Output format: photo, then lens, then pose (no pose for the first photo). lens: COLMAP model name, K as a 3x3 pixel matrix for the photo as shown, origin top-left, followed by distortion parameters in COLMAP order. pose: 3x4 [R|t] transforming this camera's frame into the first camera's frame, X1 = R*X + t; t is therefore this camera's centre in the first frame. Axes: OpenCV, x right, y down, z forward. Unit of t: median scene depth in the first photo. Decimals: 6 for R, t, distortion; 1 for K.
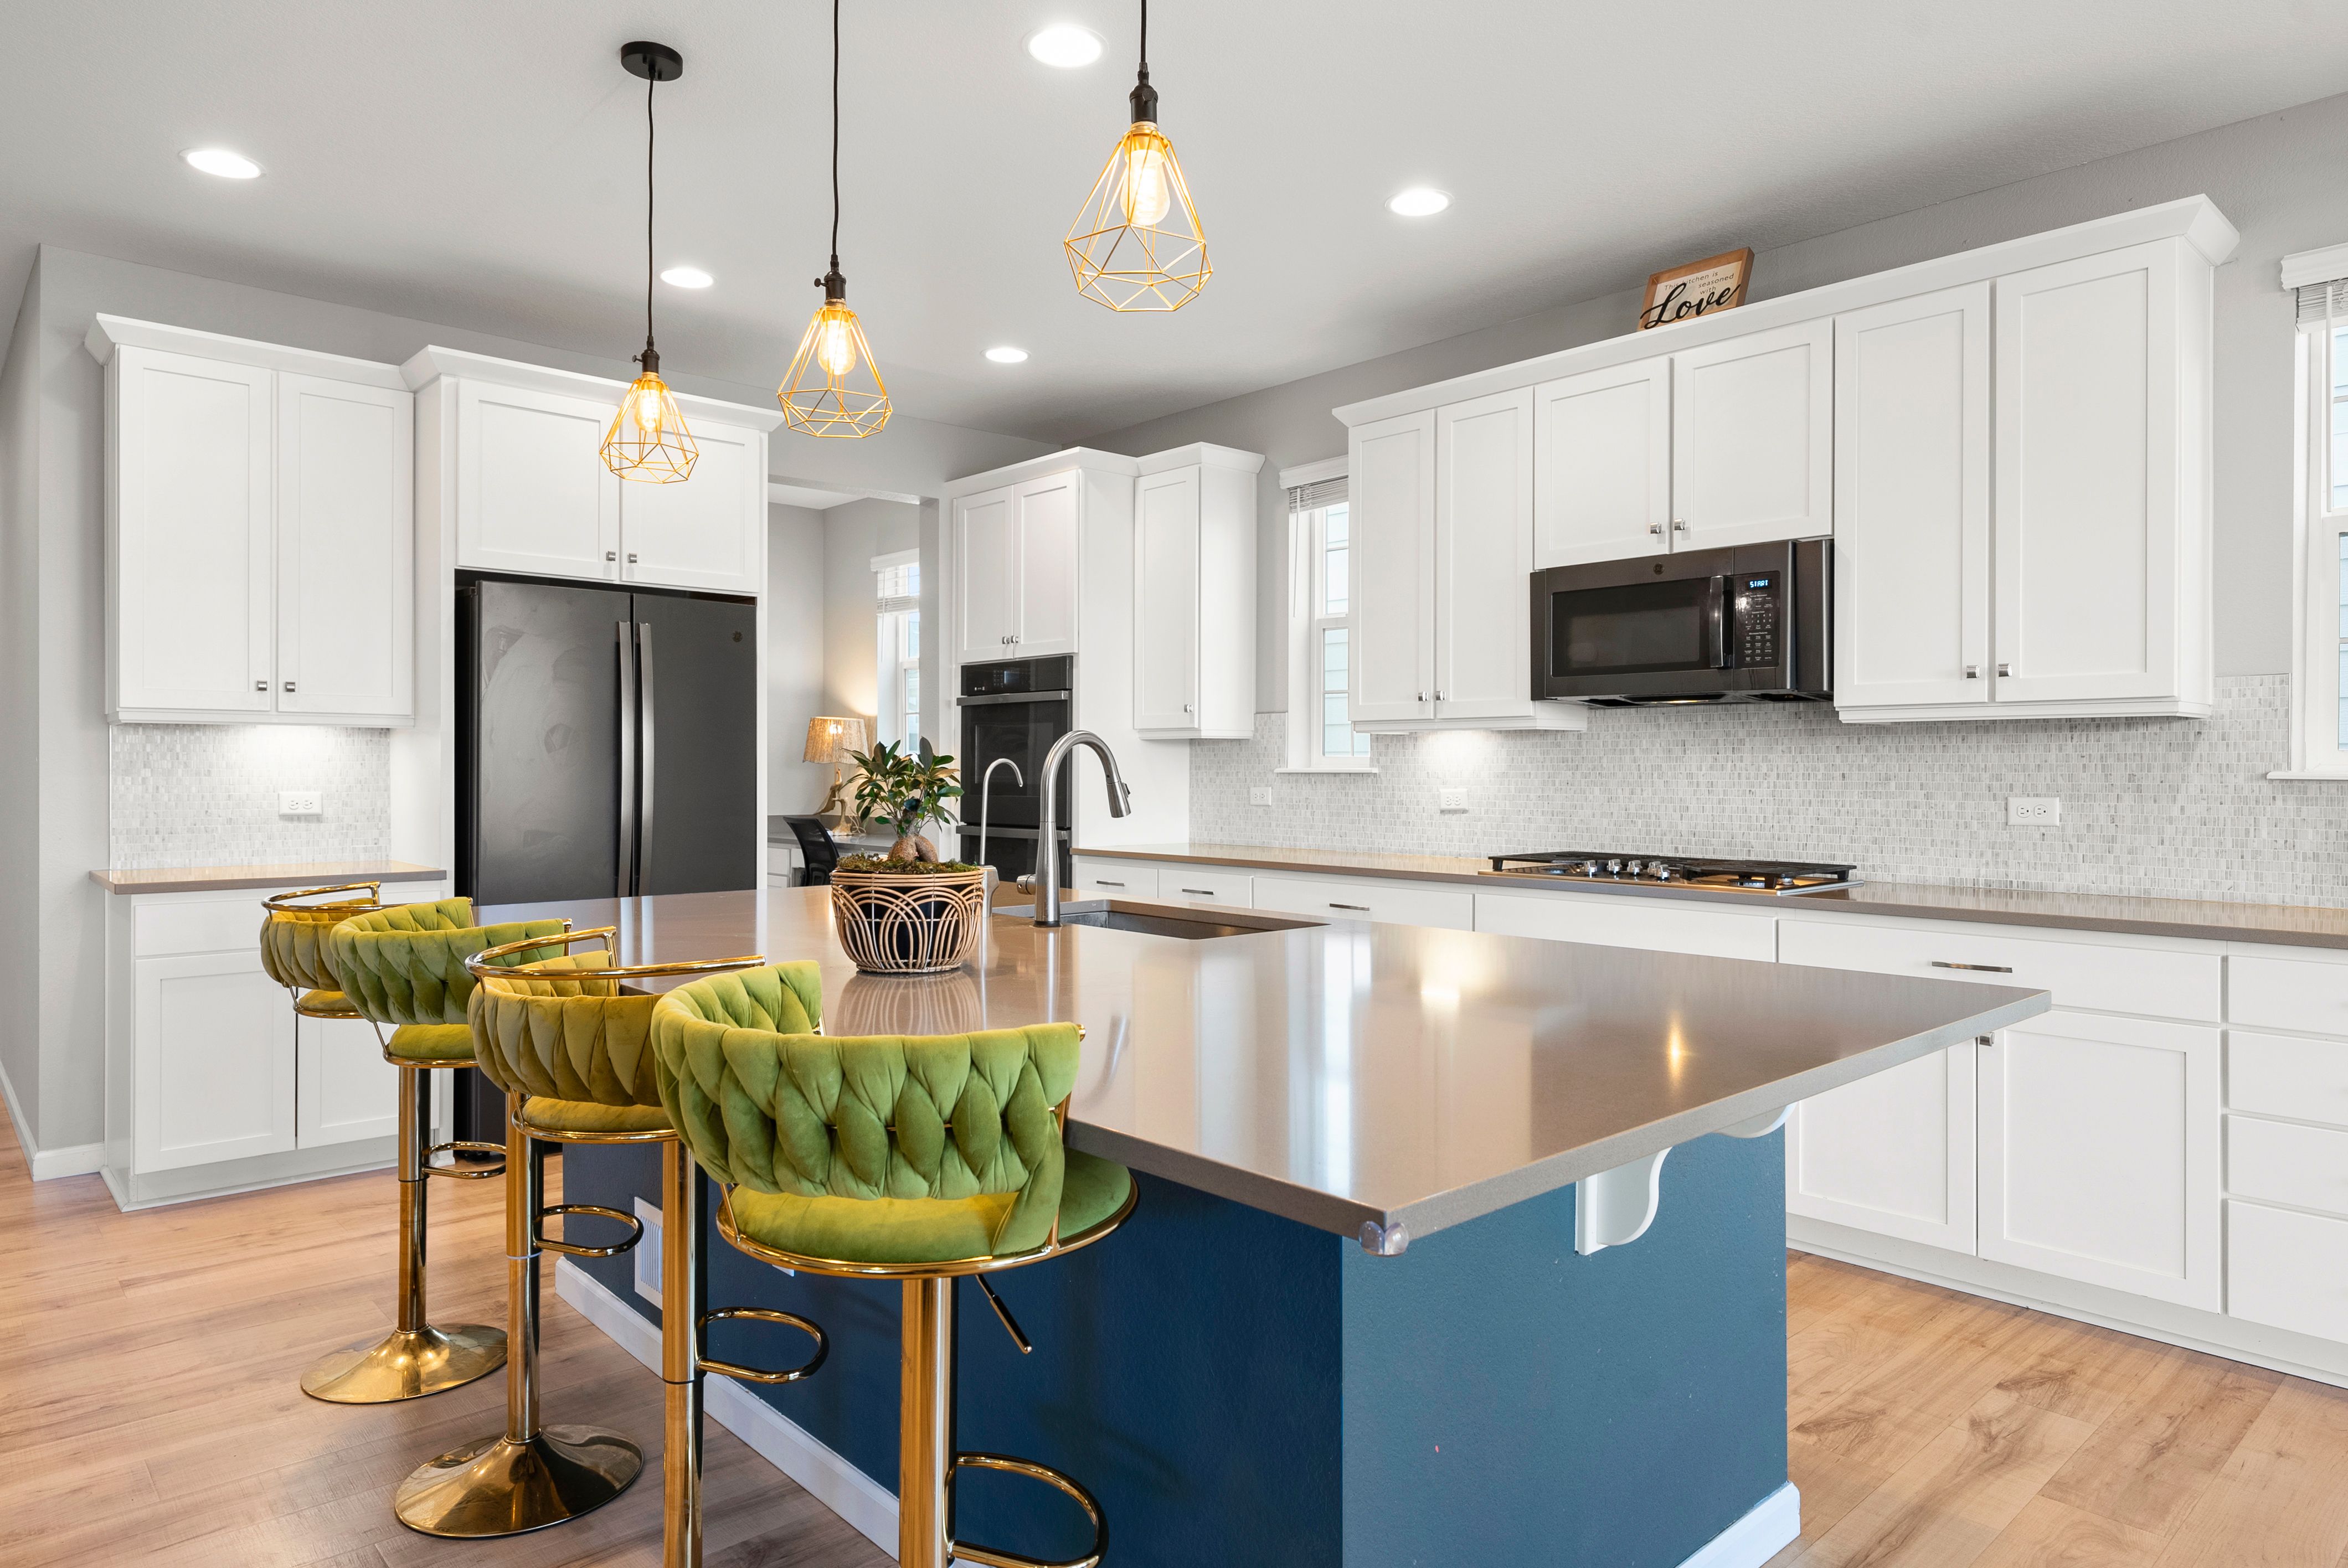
lens RADIAL K [[1404.4, 0, 1181.9], [0, 1404.4, 778.8], [0, 0, 1]] dist [-0.003253, -0.000193]
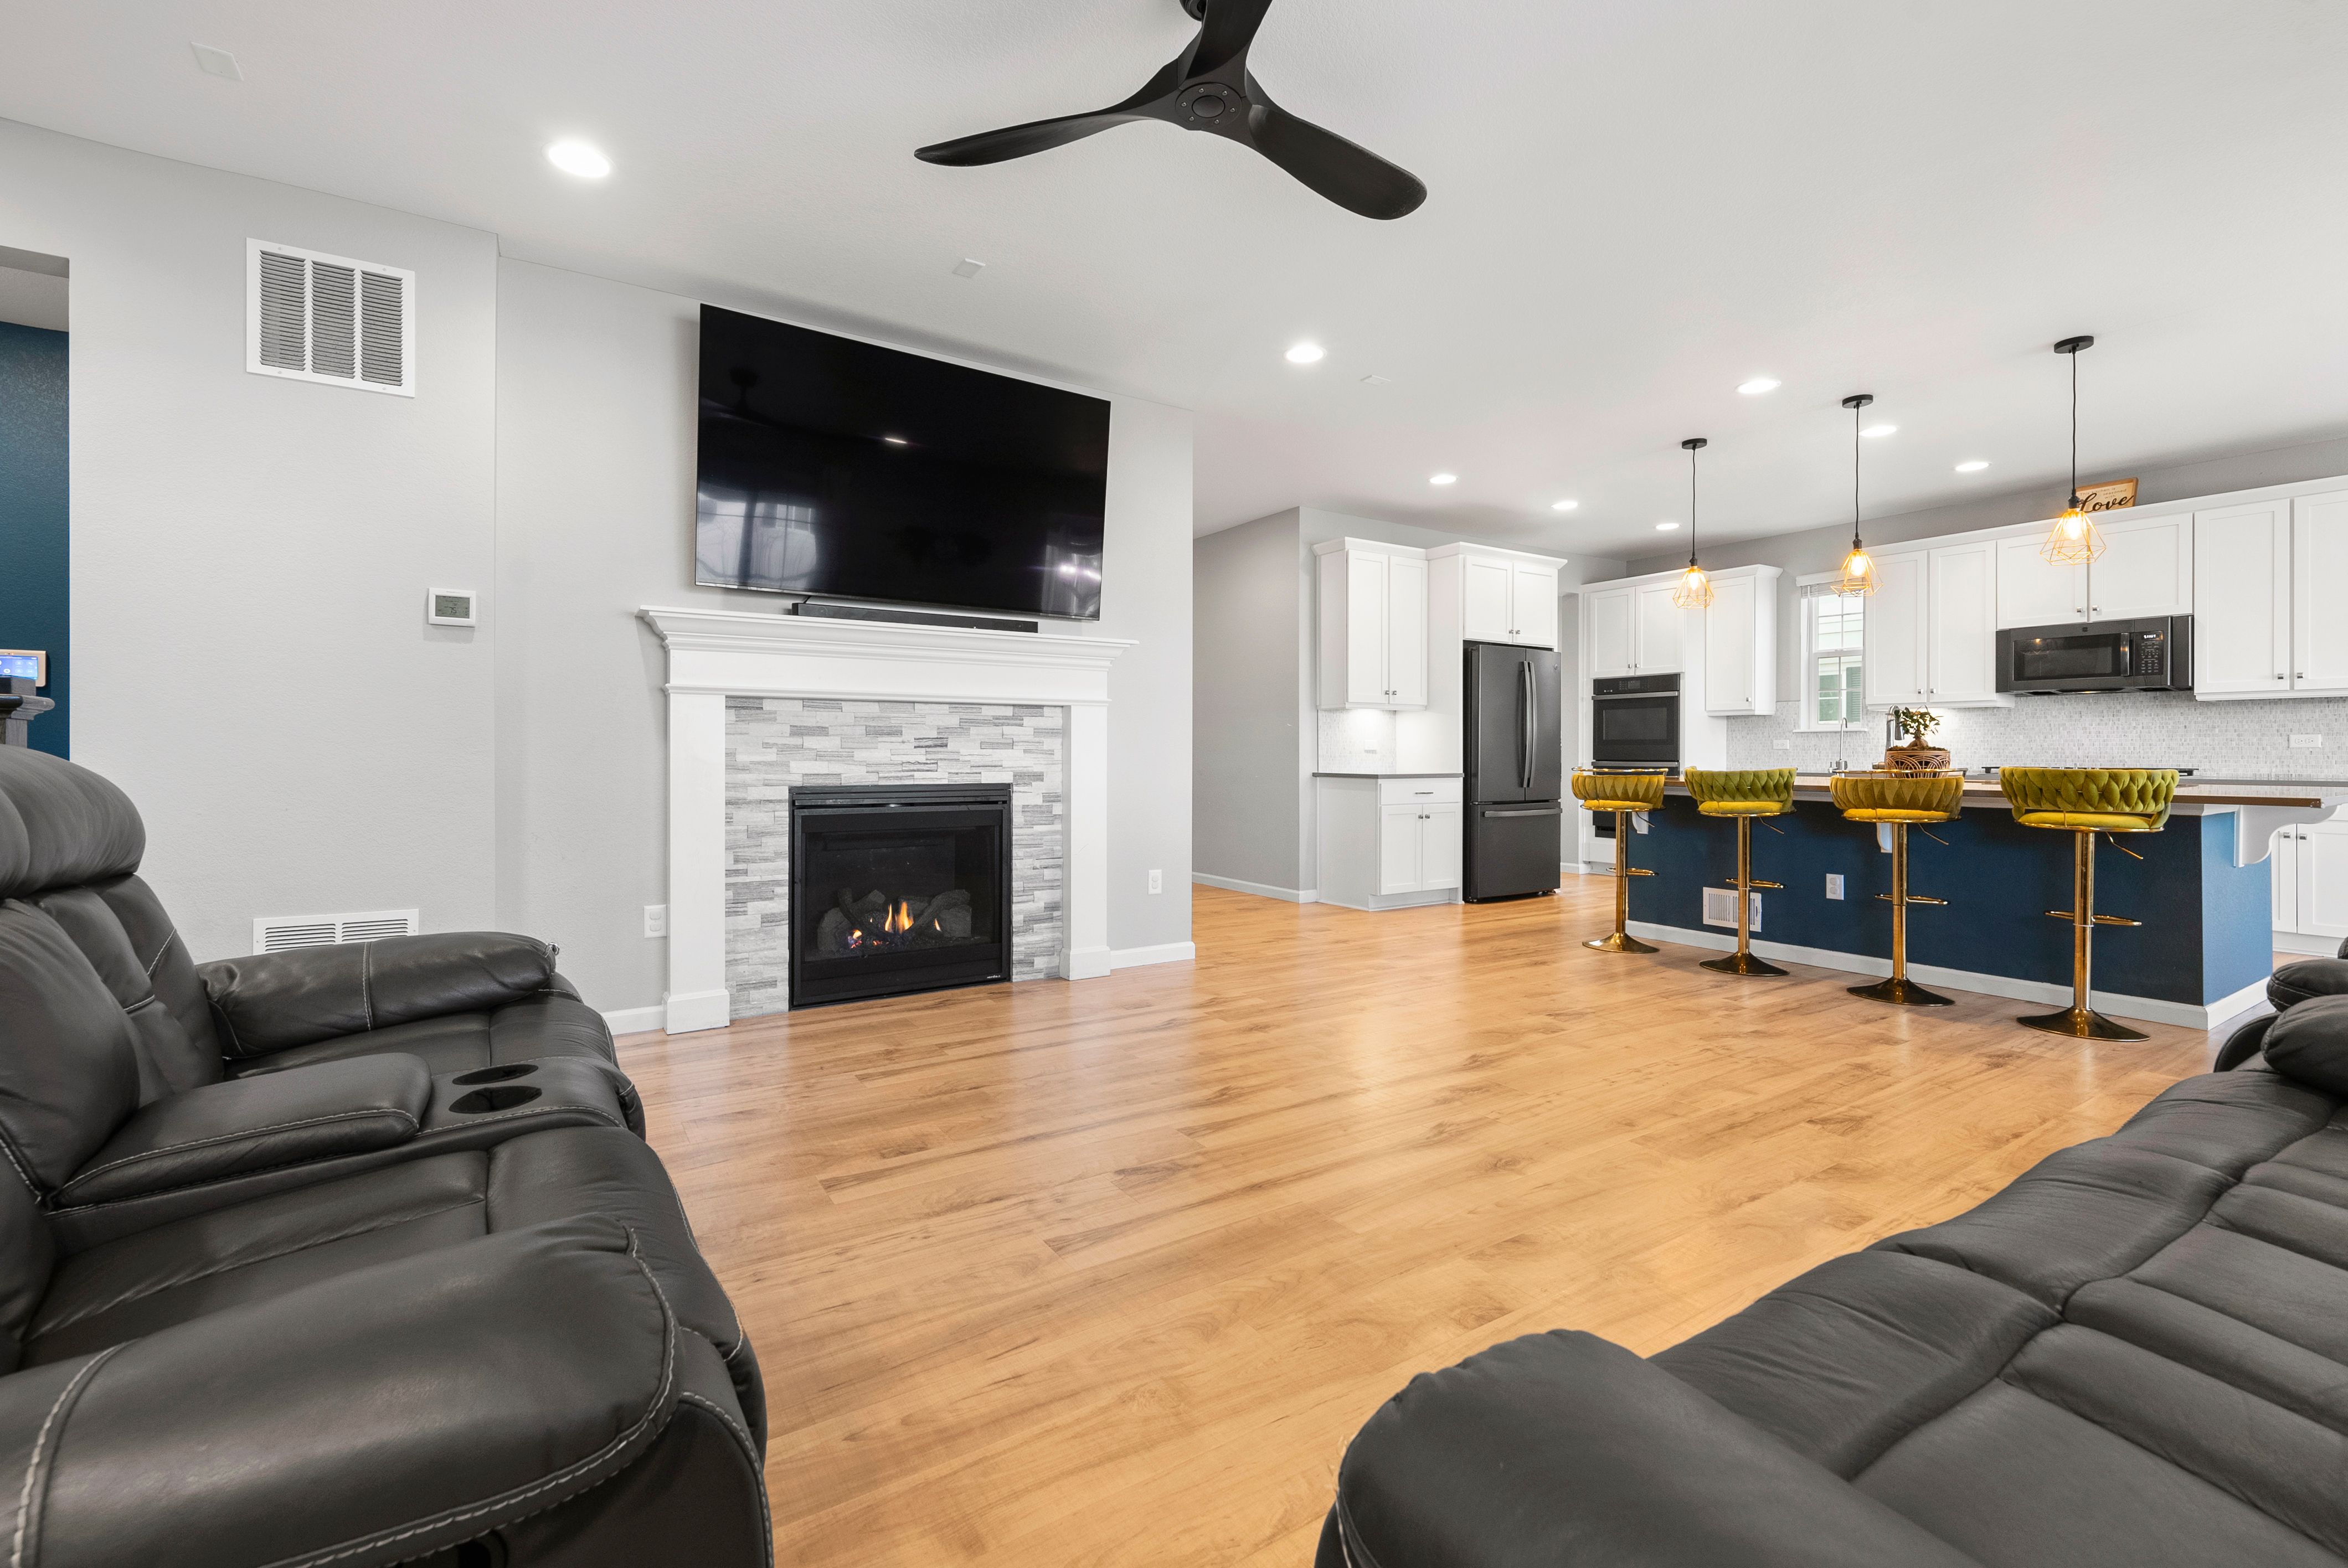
lens RADIAL K [[1024.2, 0, 1168.2], [0, 1024.2, 758.7], [0, 0, 1]] dist [0.002398, -0.000294]
pose [[0.987133, -0.001312, -0.159893, -0.726181], [0.001160, 0.999999, -0.001044, 0.042501], [0.159894, 0.000845, 0.987134, -0.699795]]
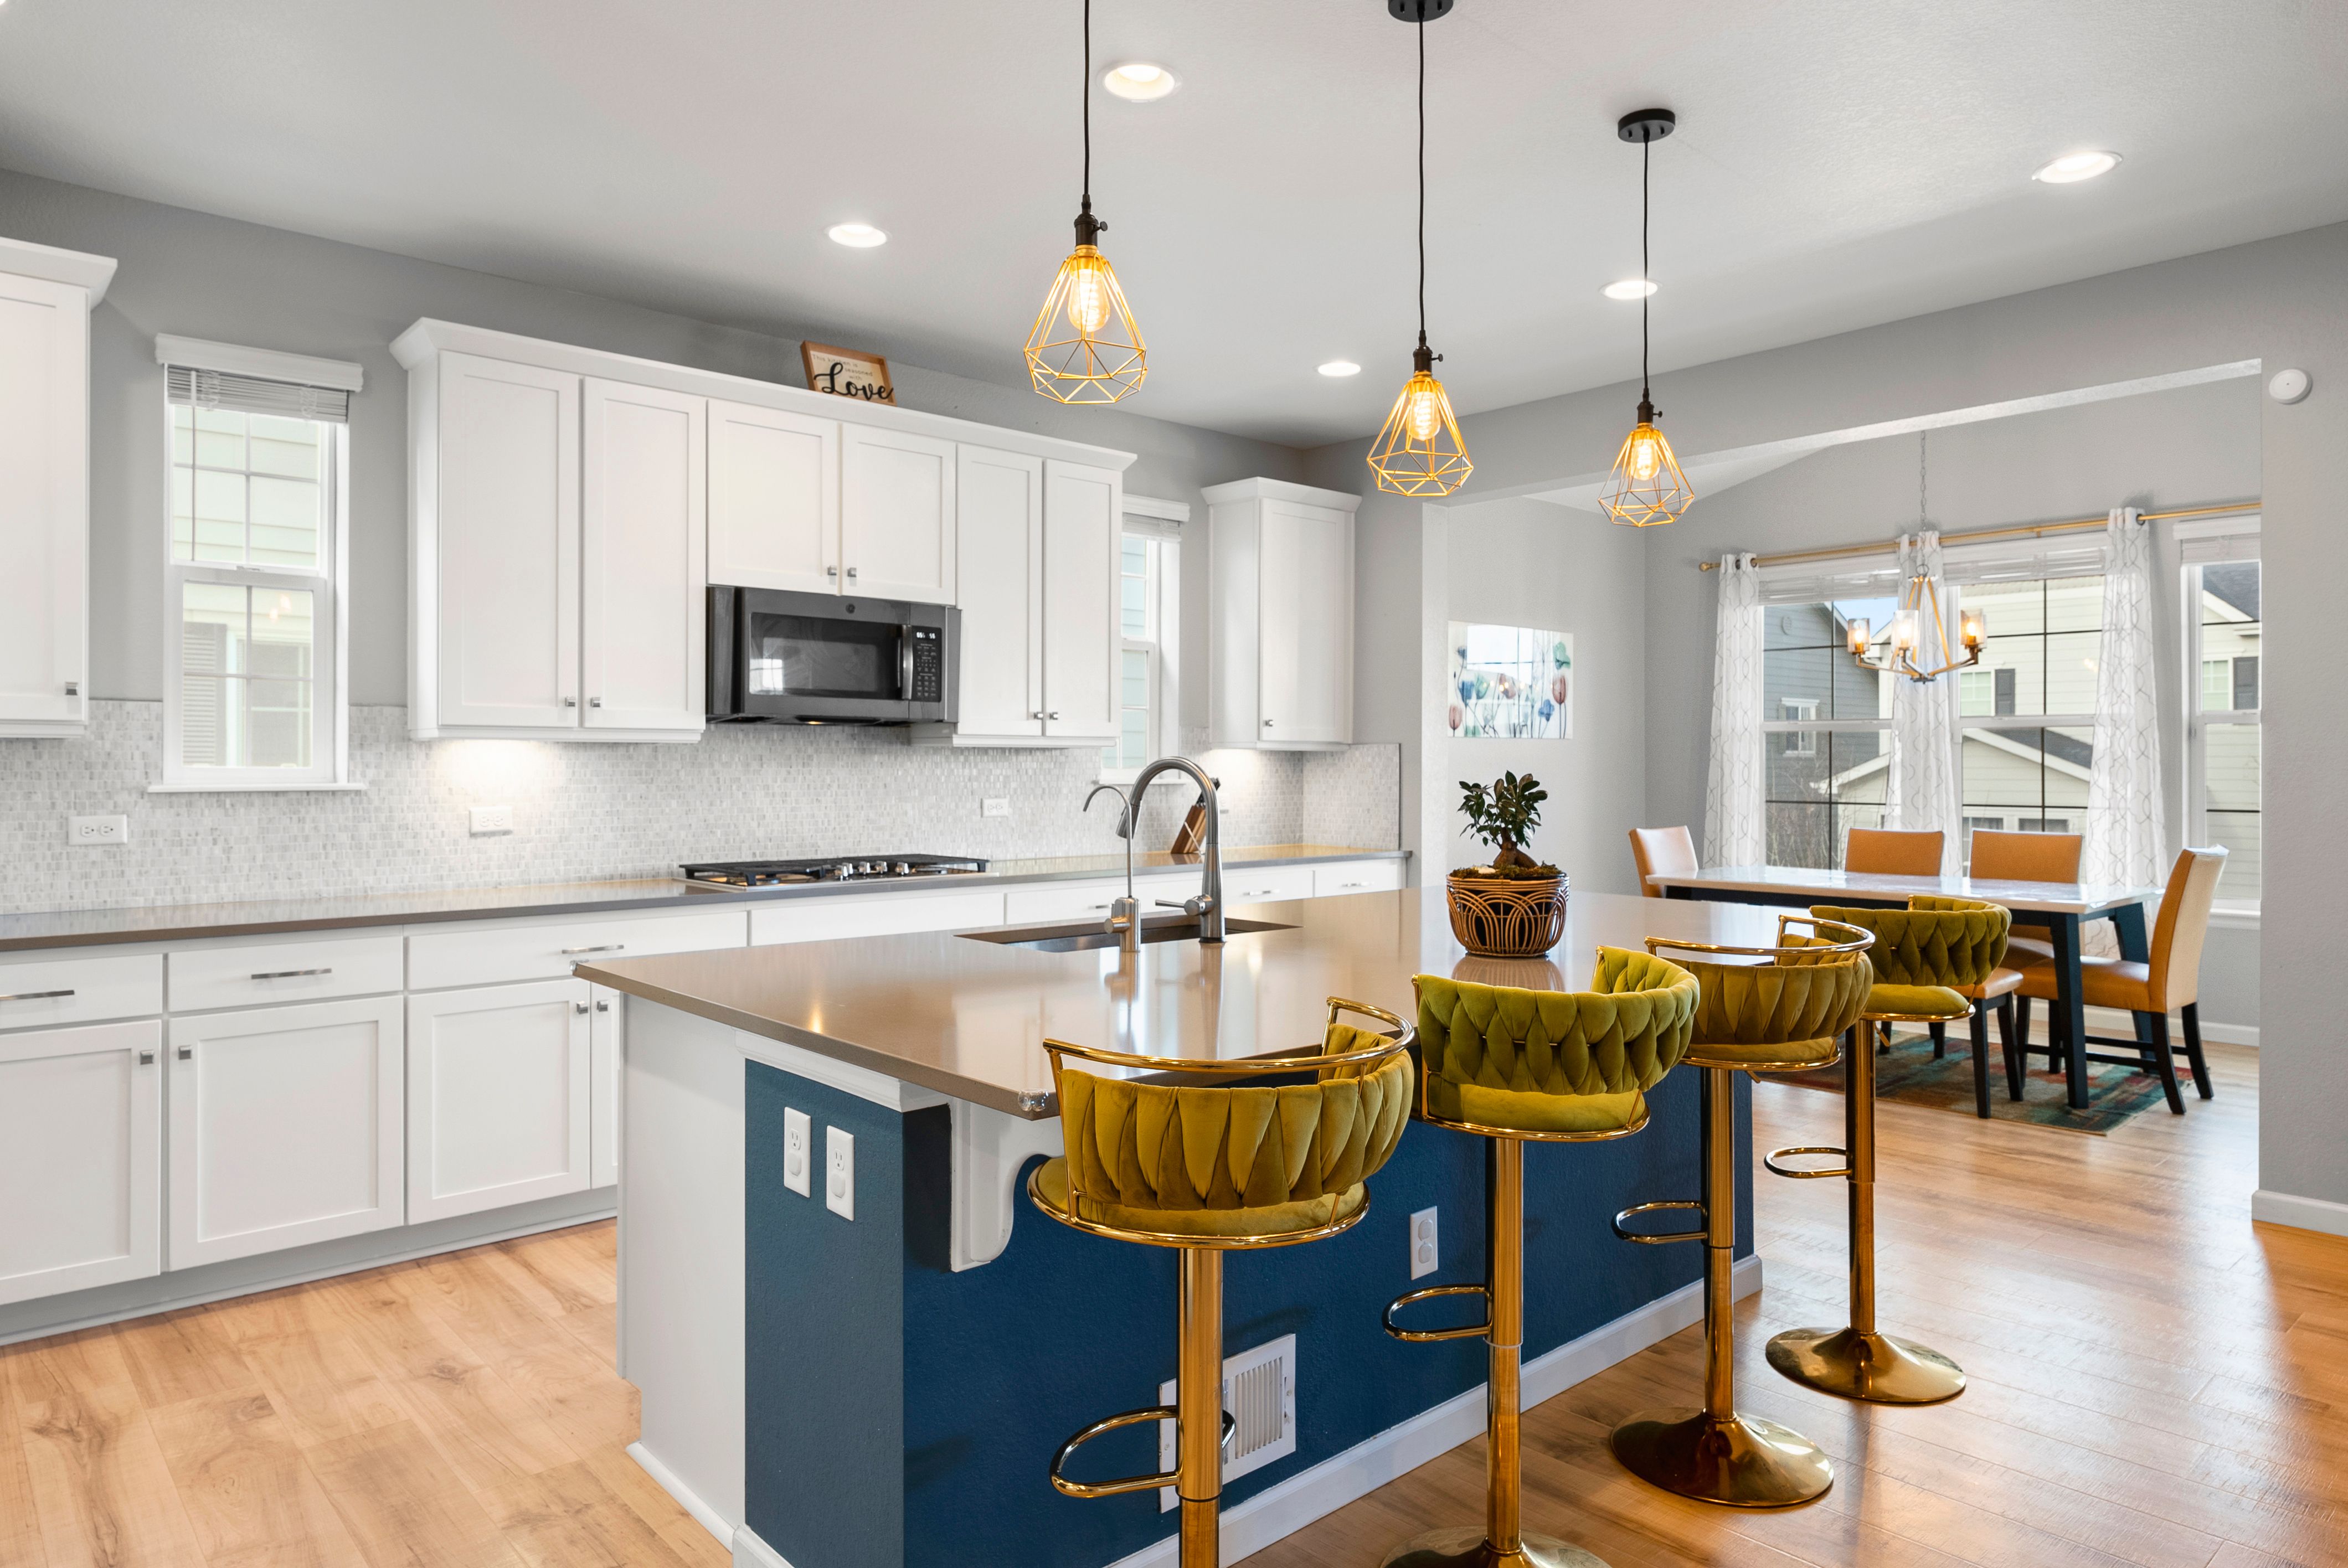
lens RADIAL K [[1469.9, 0, 1188.1], [0, 1469.9, 732.8], [0, 0, 1]] dist [0.034775, 0.001617]
pose [[0.014419, 0.021411, 0.999667, -0.805340], [0.006606, 0.999747, -0.021508, -0.018087], [-0.999874, 0.006914, 0.014274, 0.655674]]
